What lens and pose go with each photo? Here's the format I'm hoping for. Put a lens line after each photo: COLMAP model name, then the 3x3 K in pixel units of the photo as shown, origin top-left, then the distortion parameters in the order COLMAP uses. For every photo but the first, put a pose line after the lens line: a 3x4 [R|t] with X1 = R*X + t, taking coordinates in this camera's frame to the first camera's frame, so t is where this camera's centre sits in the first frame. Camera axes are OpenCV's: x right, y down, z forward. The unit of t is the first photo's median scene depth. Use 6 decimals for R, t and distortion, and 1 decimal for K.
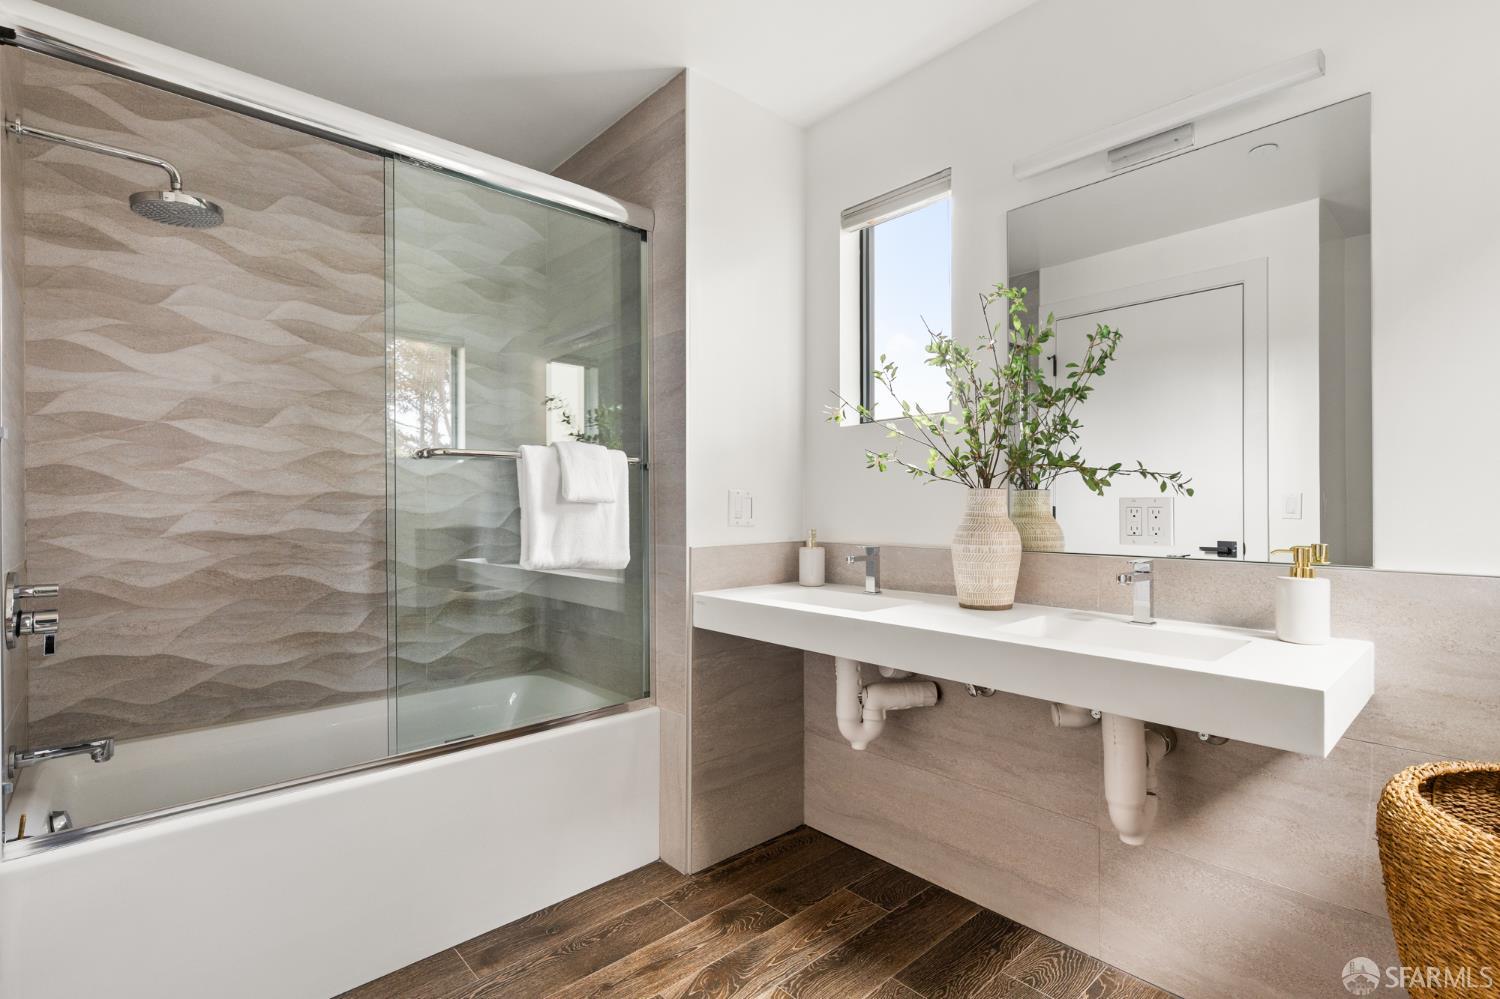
lens RADIAL K [[700.9, 0, 750.0], [0, 700.9, 499.5], [0, 0, 1]] dist [-0.001593, -0.000230]
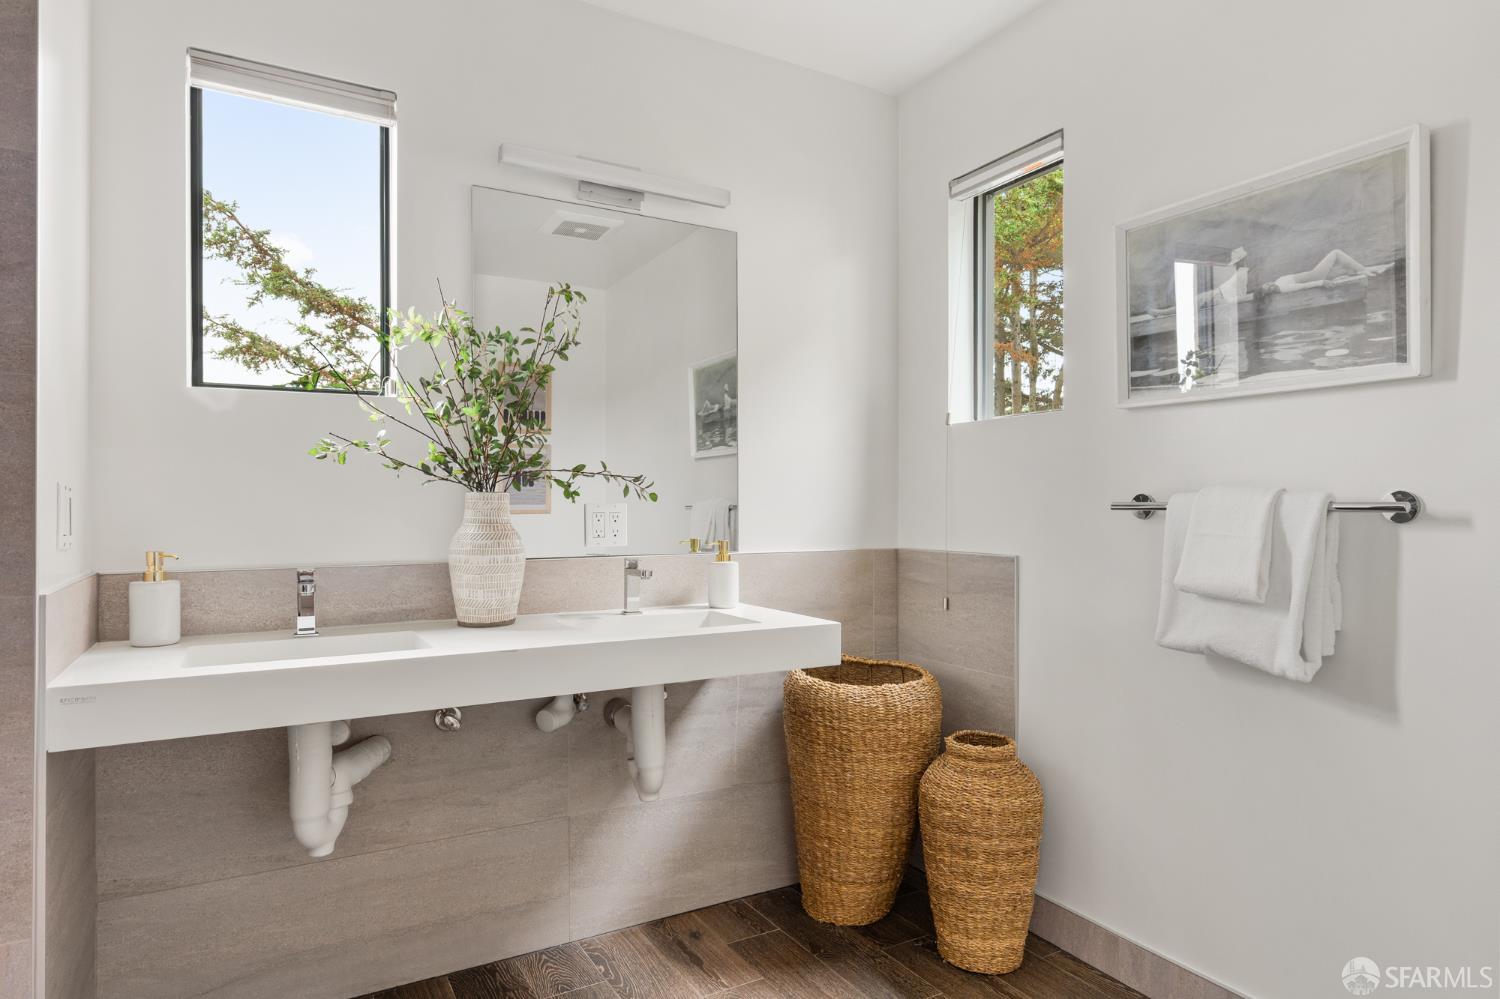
lens RADIAL K [[852.3, 0, 750.0], [0, 852.3, 499.5], [0, 0, 1]] dist [0.001546, 0.000607]
pose [[0.218882, 0.009304, 0.975707, -0.674619], [-0.008313, 0.999936, -0.007670, -0.000918], [-0.975716, -0.006433, 0.218946, 0.442267]]
